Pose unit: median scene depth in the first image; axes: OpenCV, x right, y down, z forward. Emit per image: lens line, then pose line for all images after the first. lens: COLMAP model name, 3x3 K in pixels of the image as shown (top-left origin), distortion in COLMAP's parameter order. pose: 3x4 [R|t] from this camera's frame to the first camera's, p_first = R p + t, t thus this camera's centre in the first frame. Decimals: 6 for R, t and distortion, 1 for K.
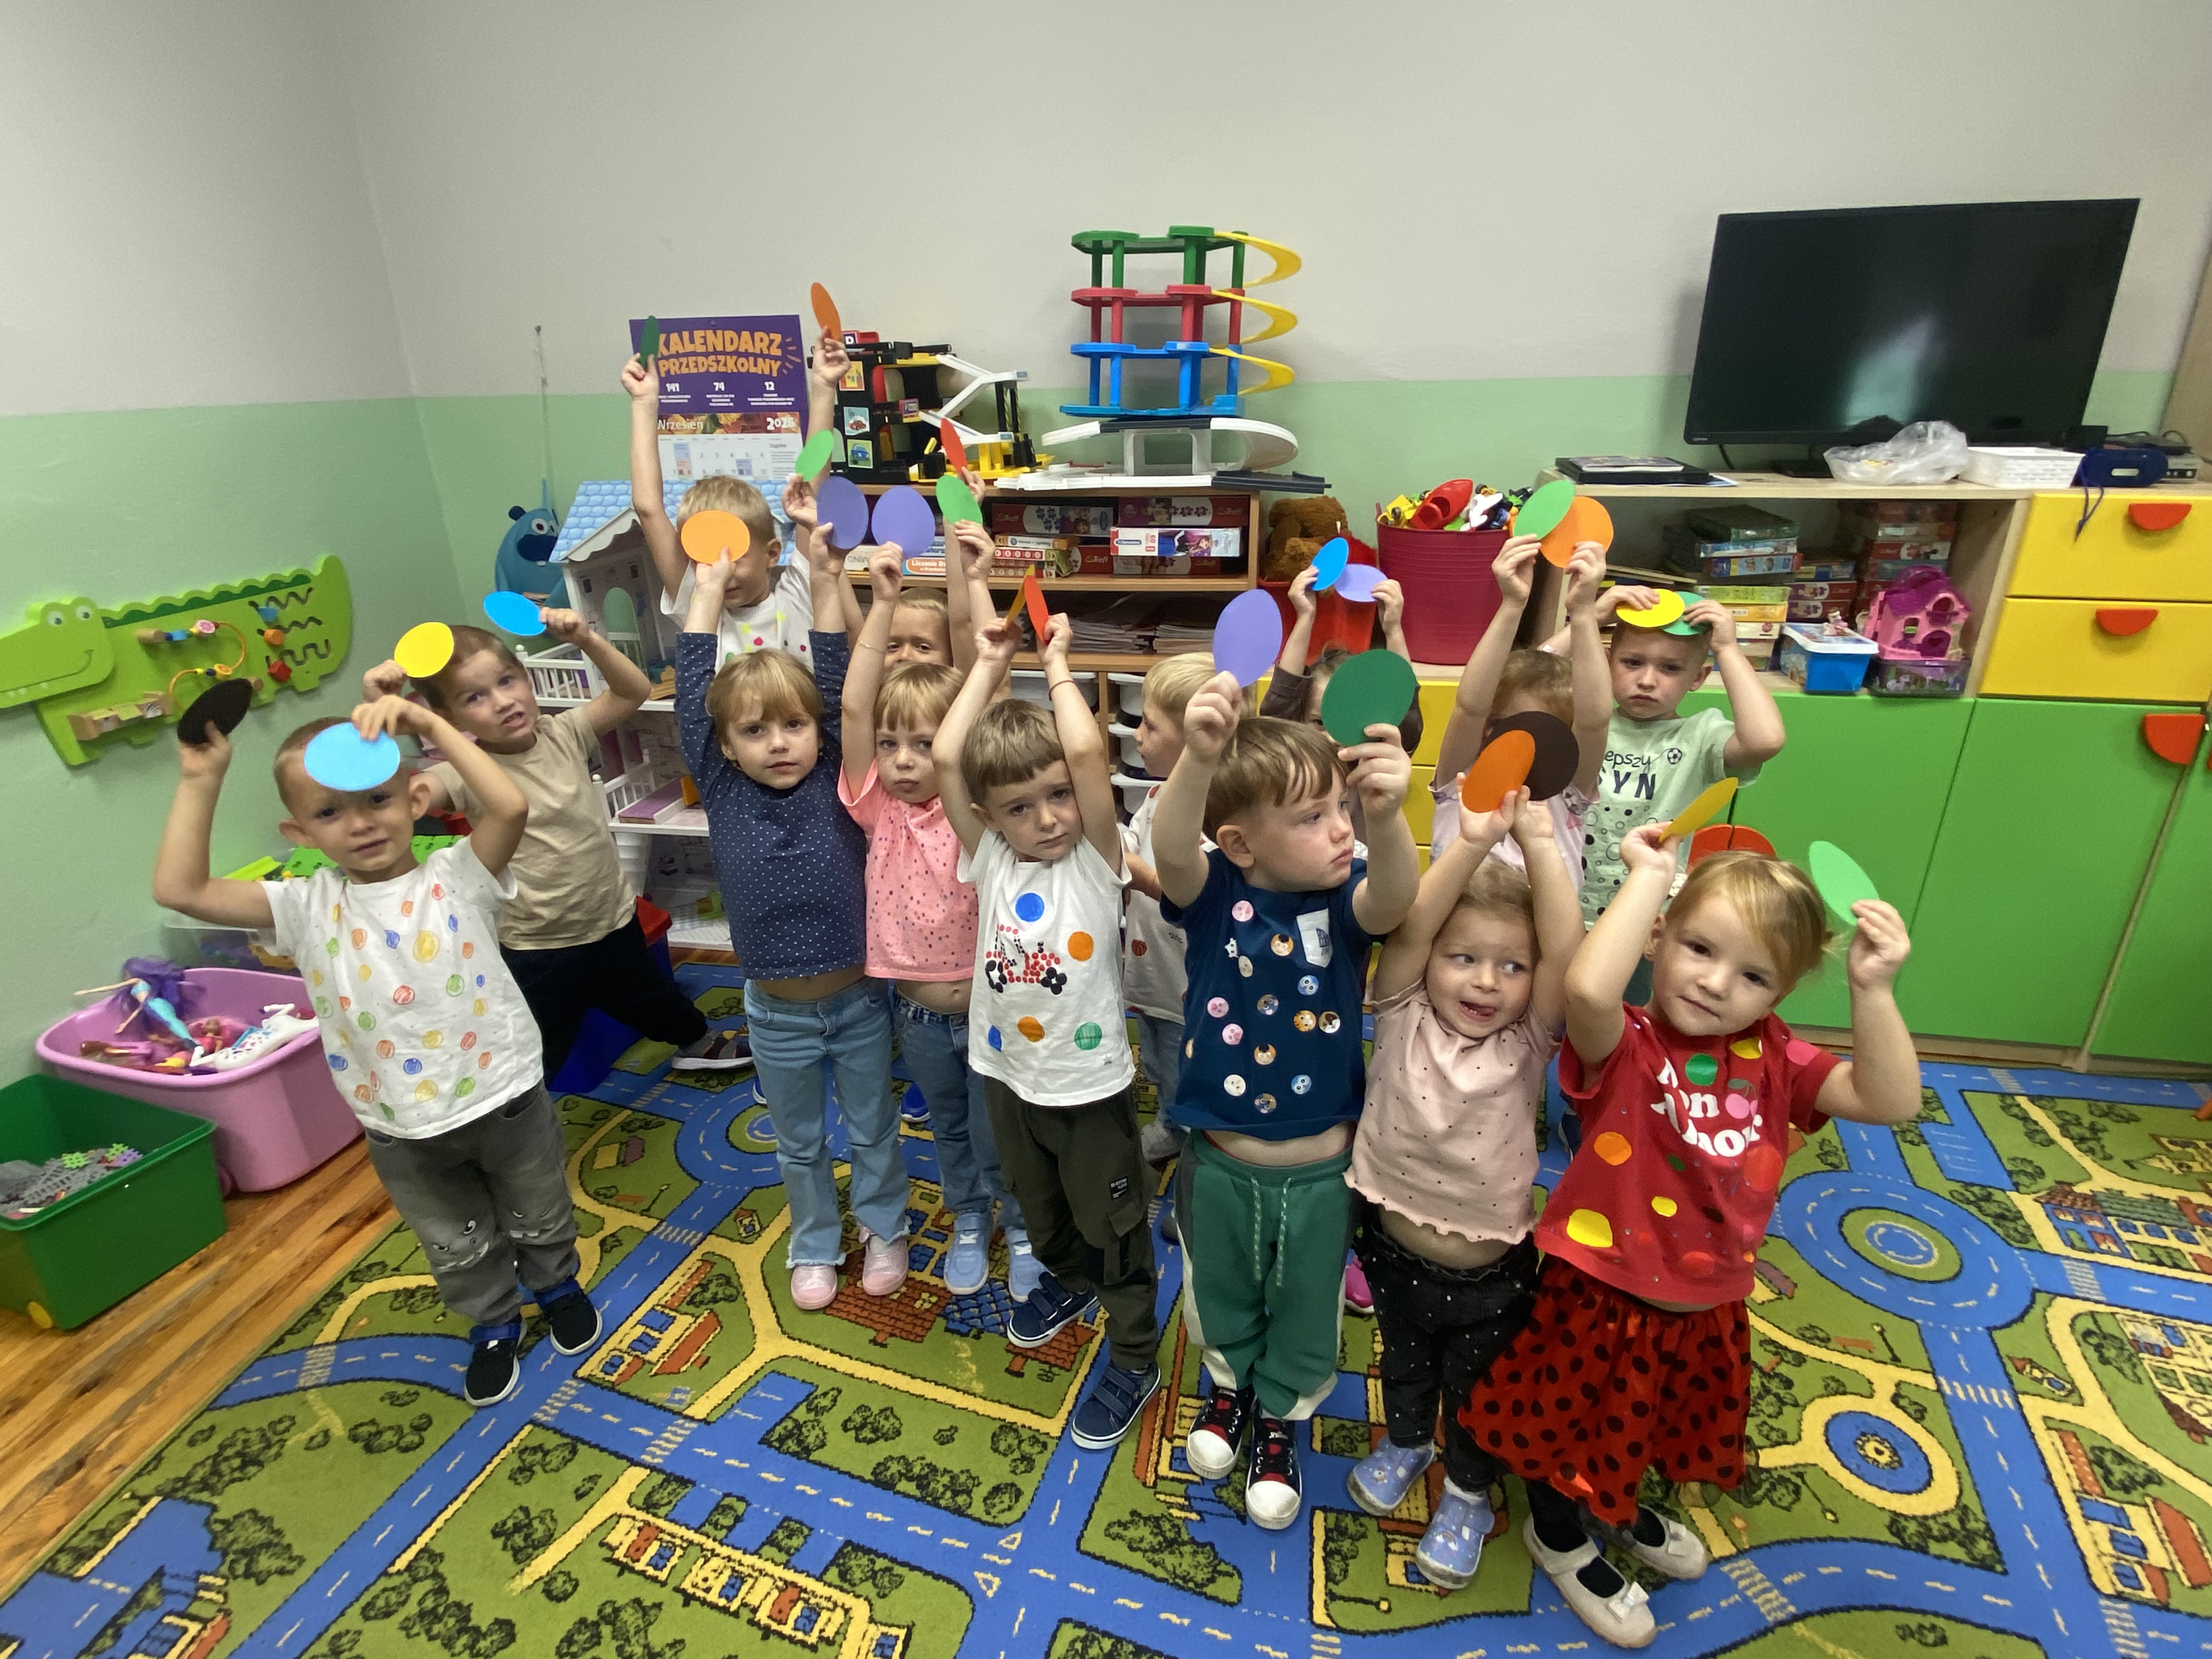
lens RADIAL K [[1103.6, 0, 1112.4], [0, 1103.6, 815.8], [0, 0, 1]] dist [0.012757, -0.017119]
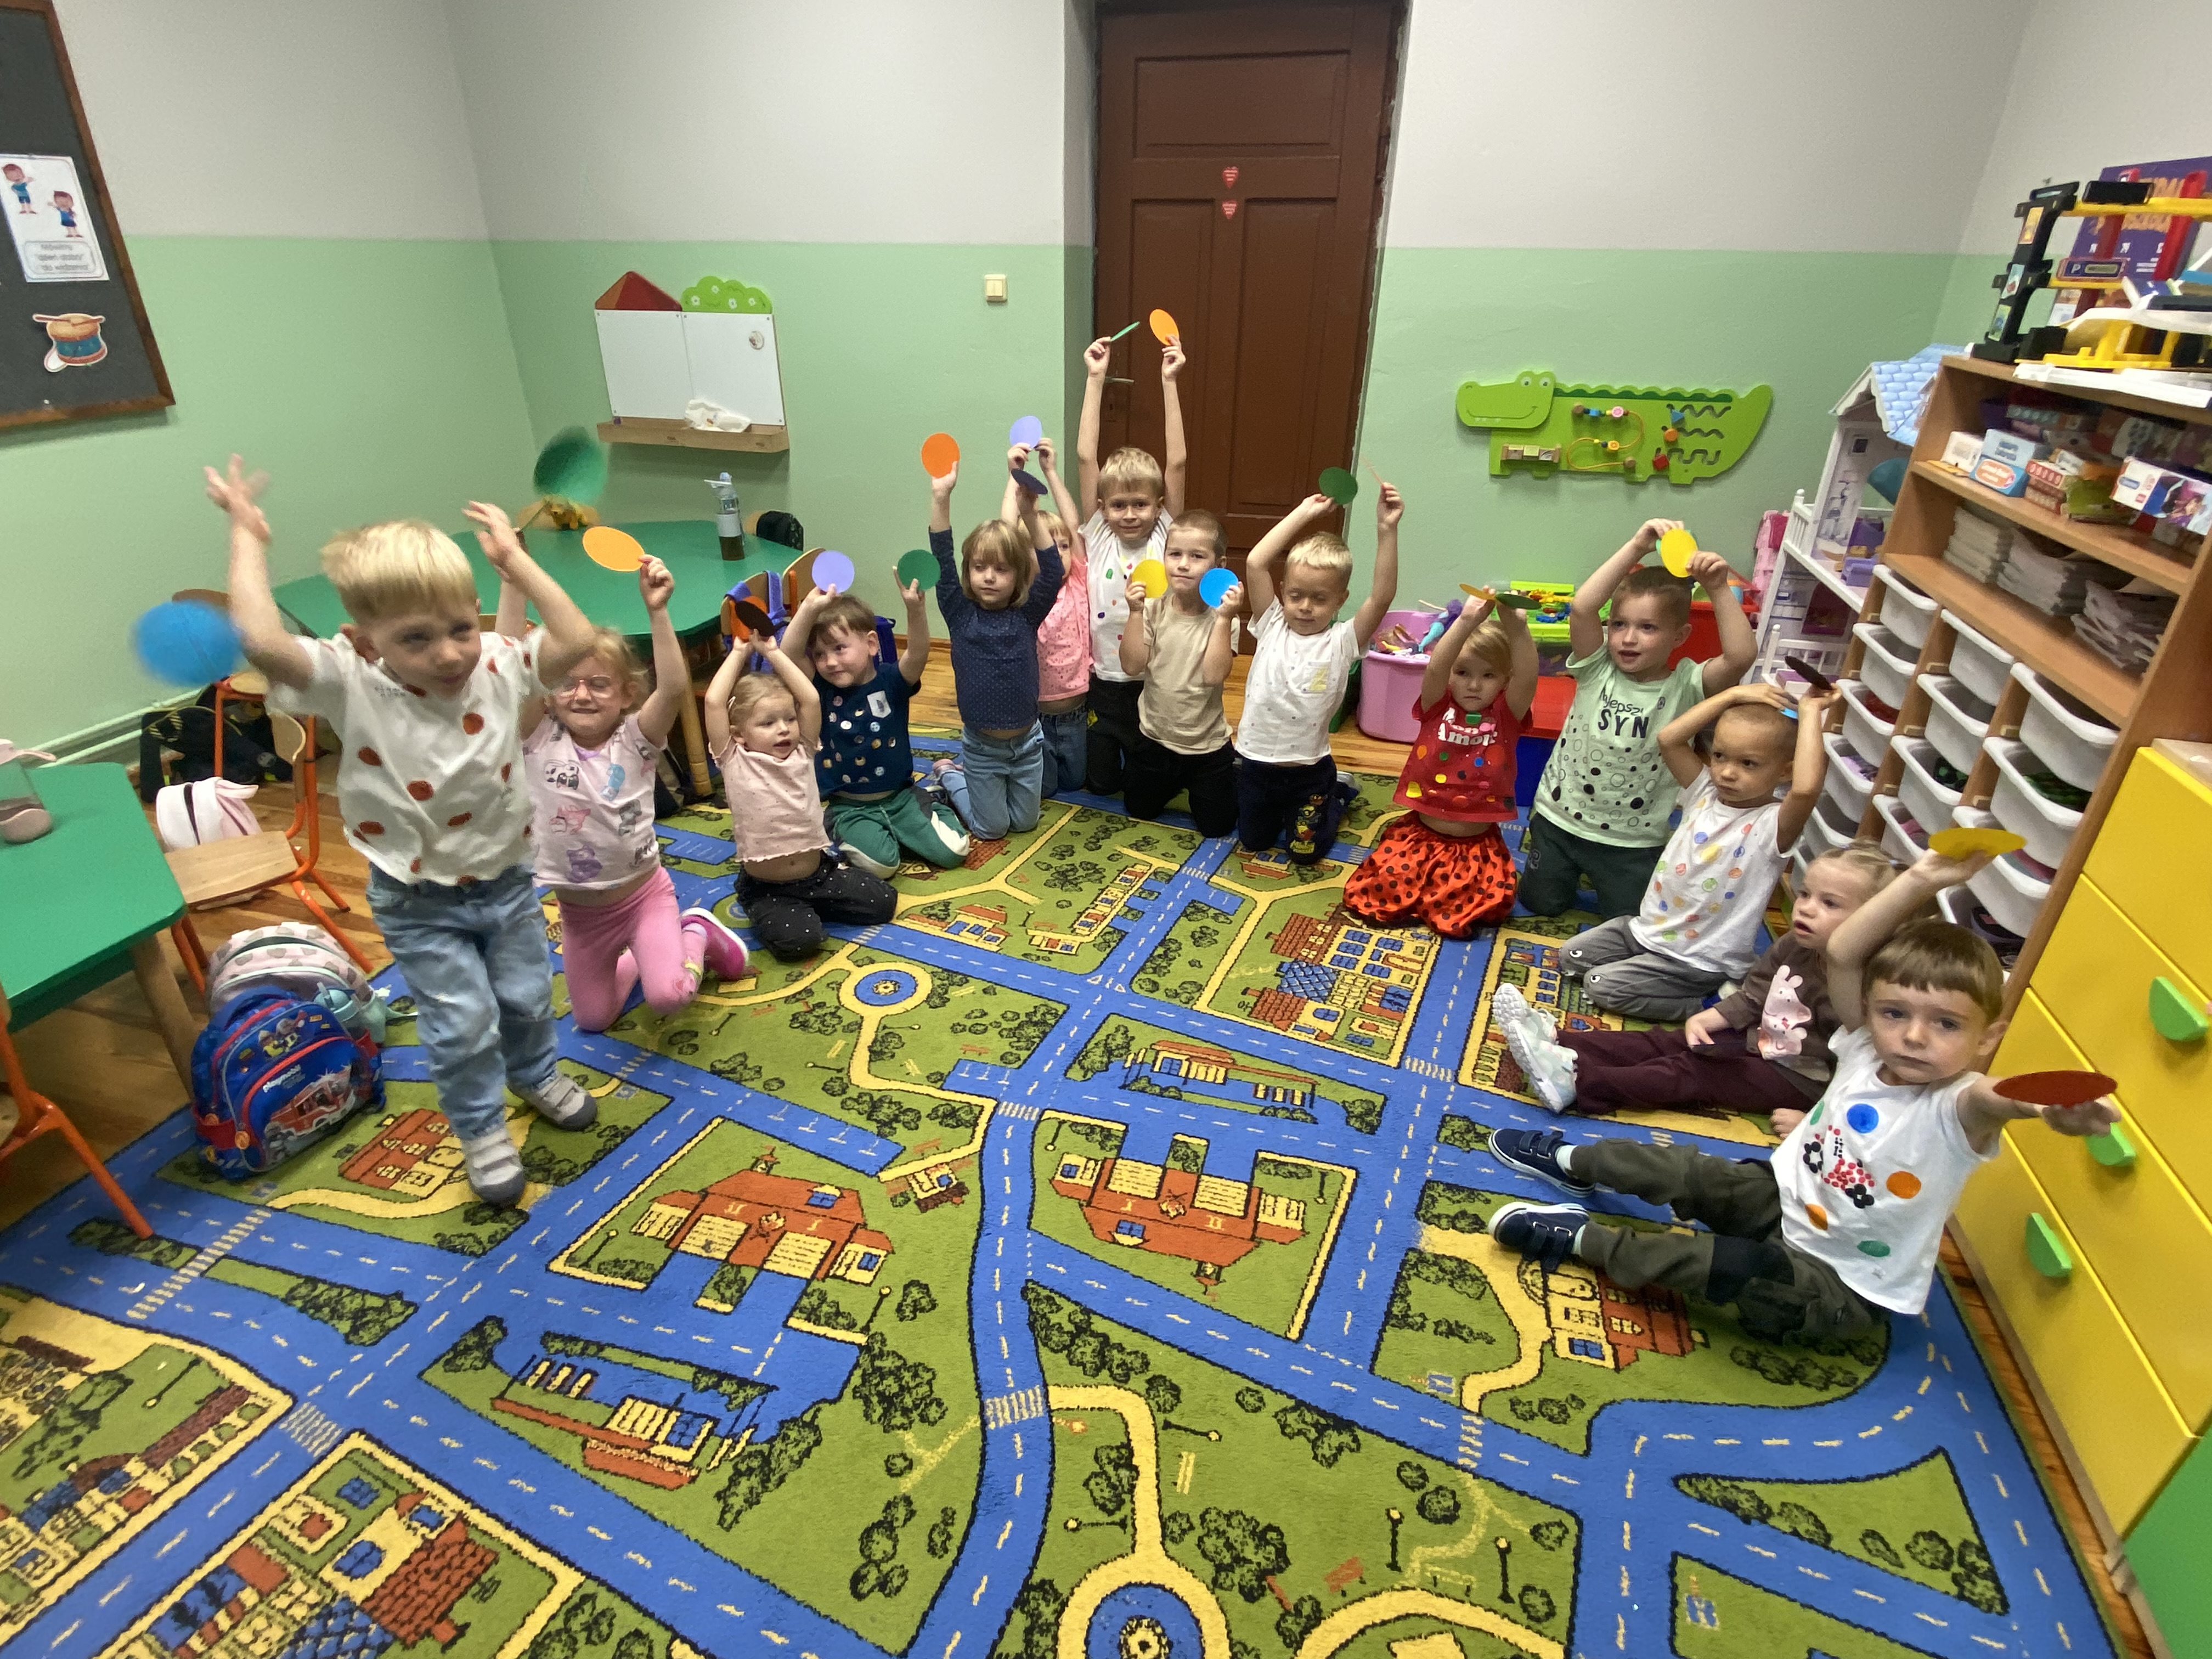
lens RADIAL K [[1103.6, 0, 1103.7], [0, 1103.6, 811.7], [0, 0, 1]] dist [0.012757, -0.017119]
pose [[-0.081704, 0.464569, -0.881760, 1.074054], [-0.383274, 0.802037, 0.458080, -0.235994], [0.920014, 0.375383, 0.112527, 0.640283]]
